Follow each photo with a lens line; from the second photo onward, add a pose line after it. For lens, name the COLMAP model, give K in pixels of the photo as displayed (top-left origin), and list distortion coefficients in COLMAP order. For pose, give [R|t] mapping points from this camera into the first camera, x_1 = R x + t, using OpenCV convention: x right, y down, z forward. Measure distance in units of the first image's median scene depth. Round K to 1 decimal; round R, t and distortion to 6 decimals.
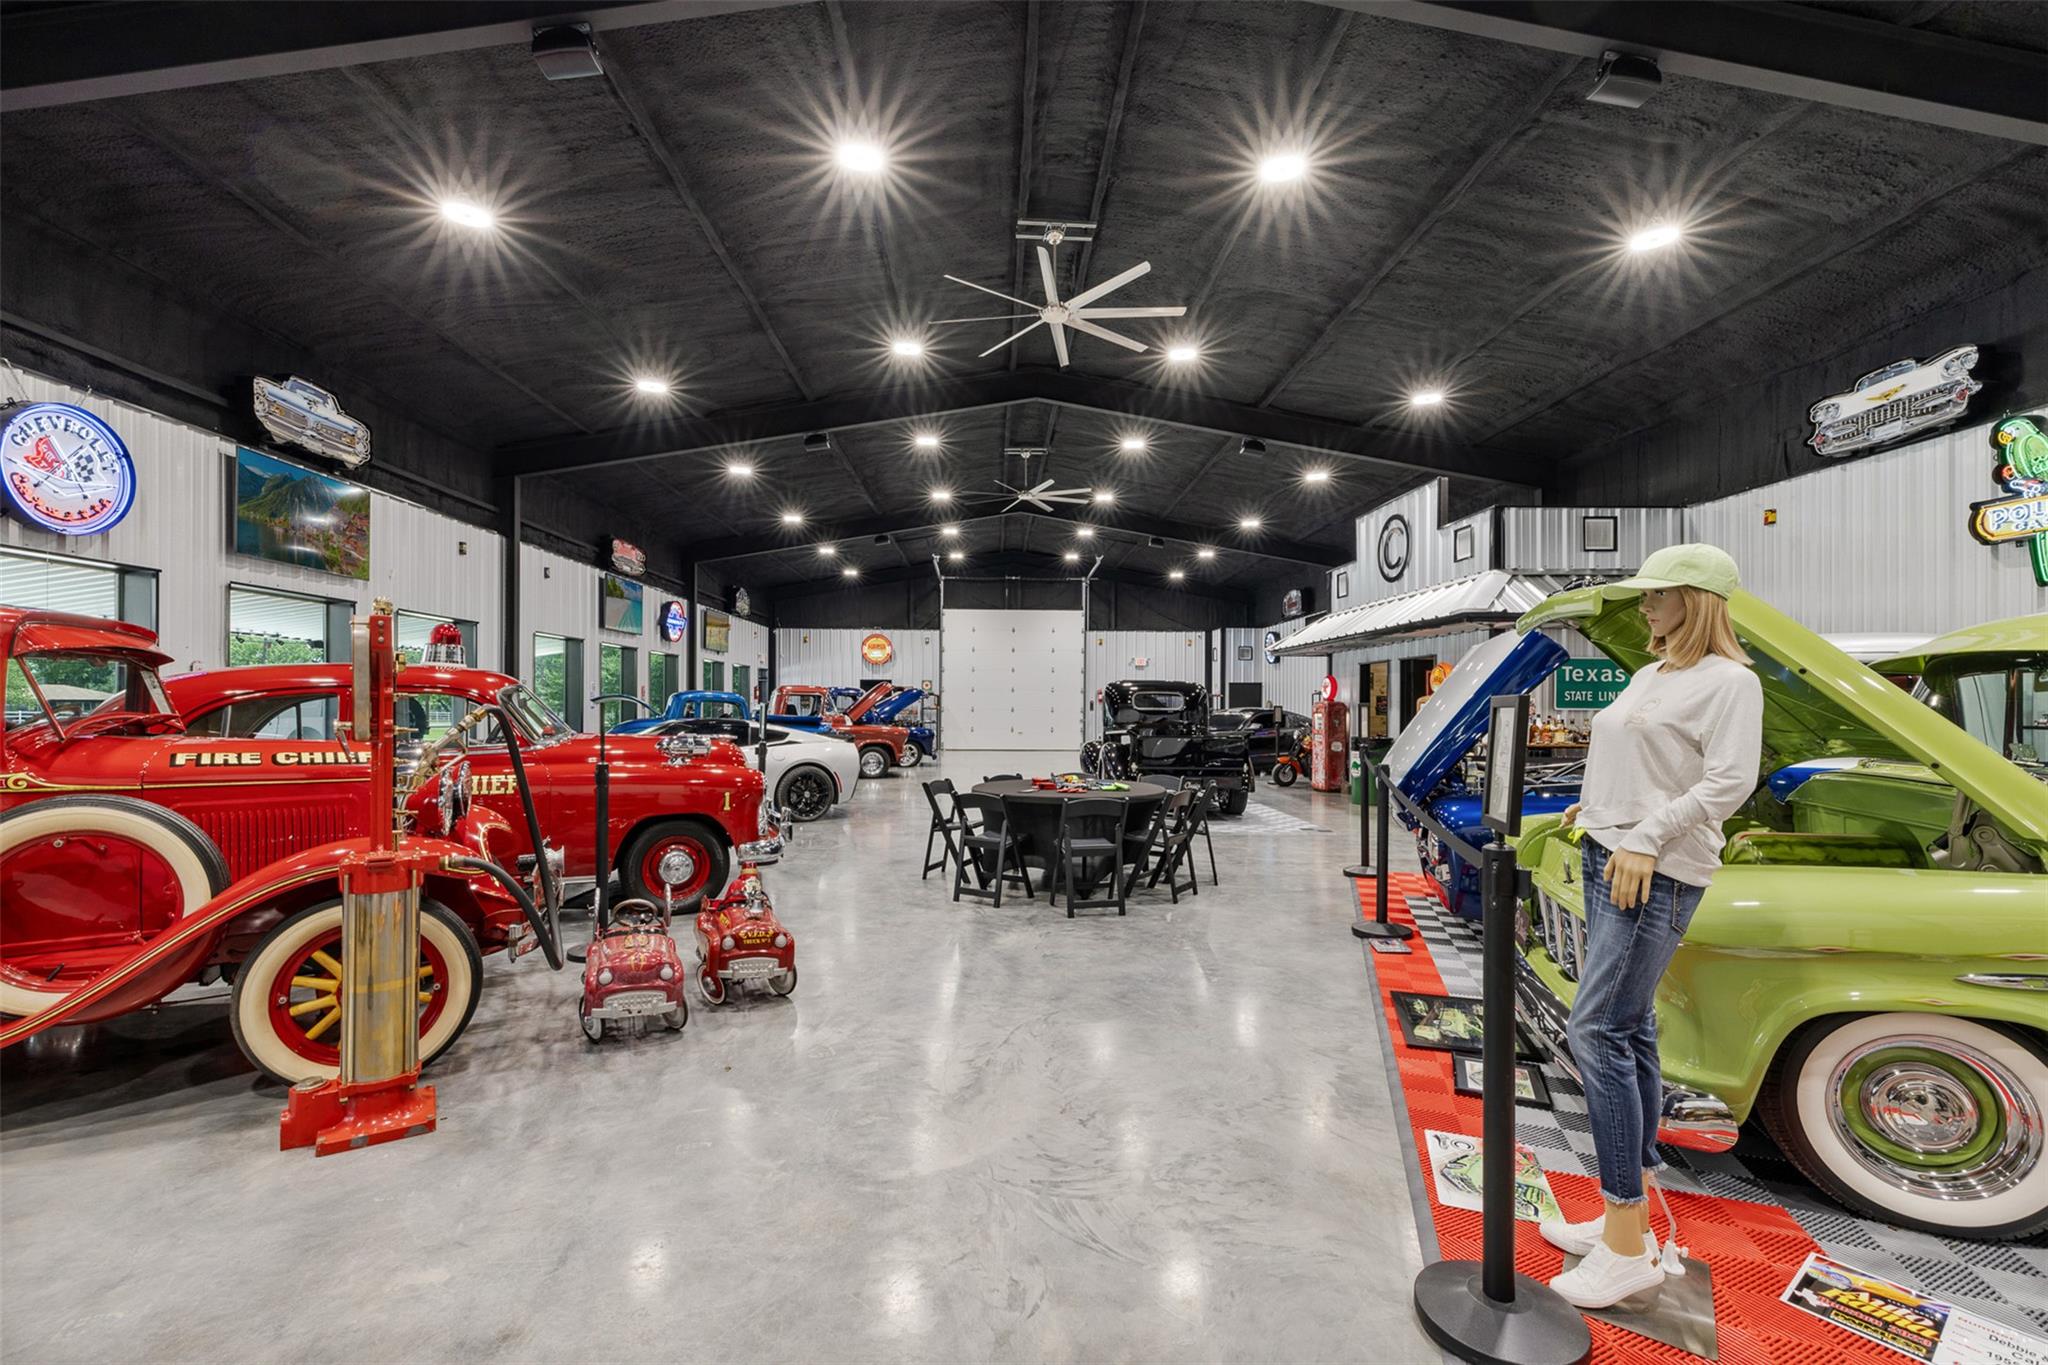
lens RADIAL K [[862.4, 0, 1033.0], [0, 862.4, 721.4], [0, 0, 1]] dist [-0.000446, 0.000212]
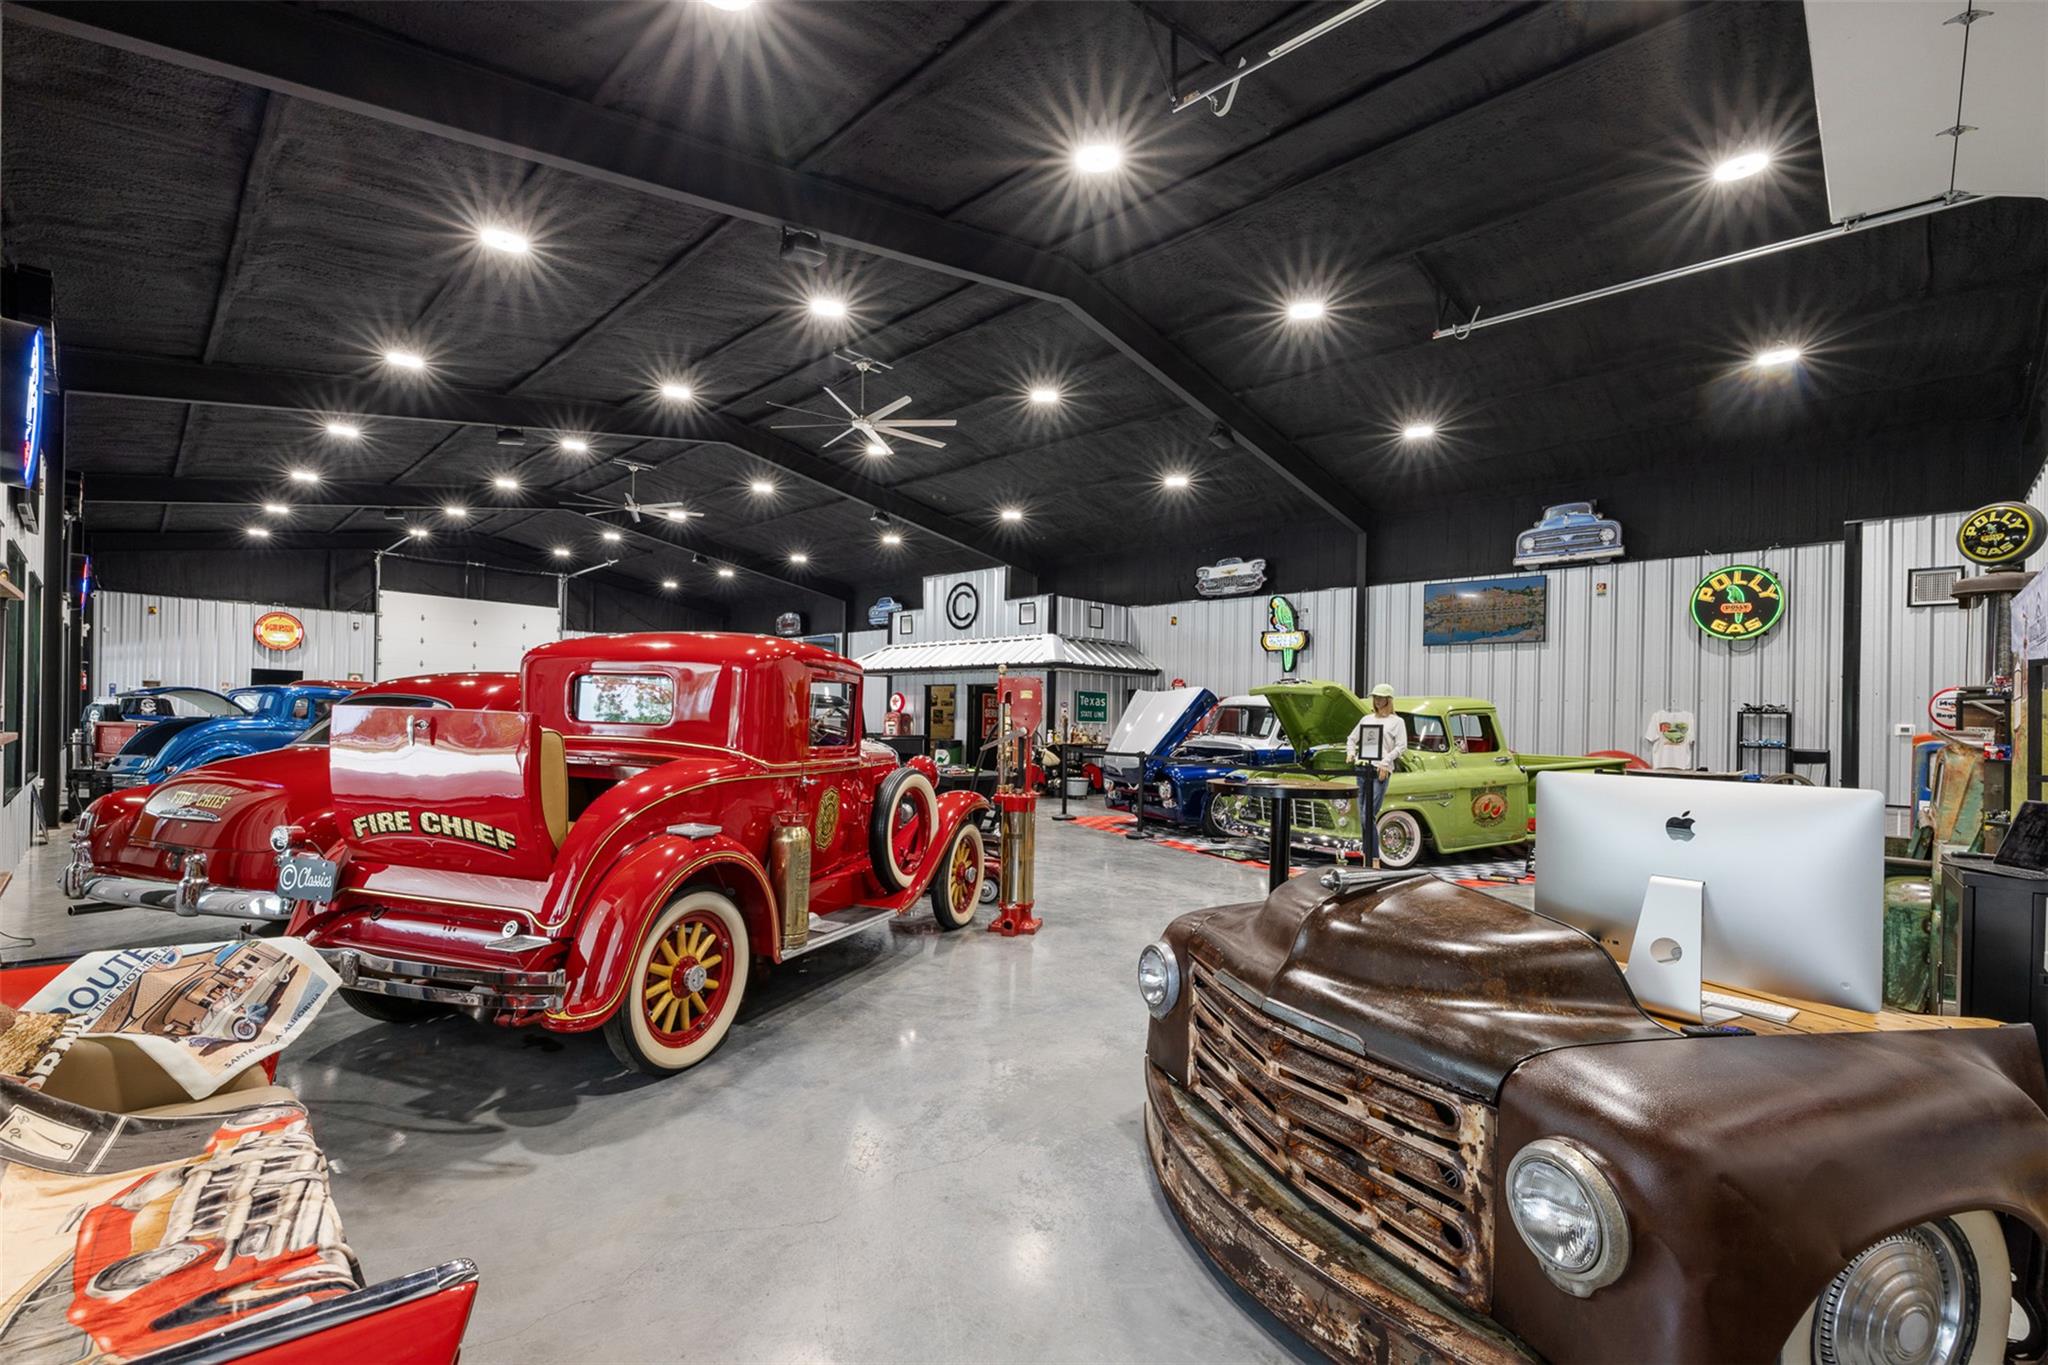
lens RADIAL K [[862.4, 0, 1033.0], [0, 862.4, 721.4], [0, 0, 1]] dist [-0.000446, 0.000212]
pose [[0.721837, 0.011980, 0.691959, -0.678110], [-0.008472, 0.999928, -0.008474, -0.001010], [-0.692011, 0.000254, 0.721887, -0.141844]]
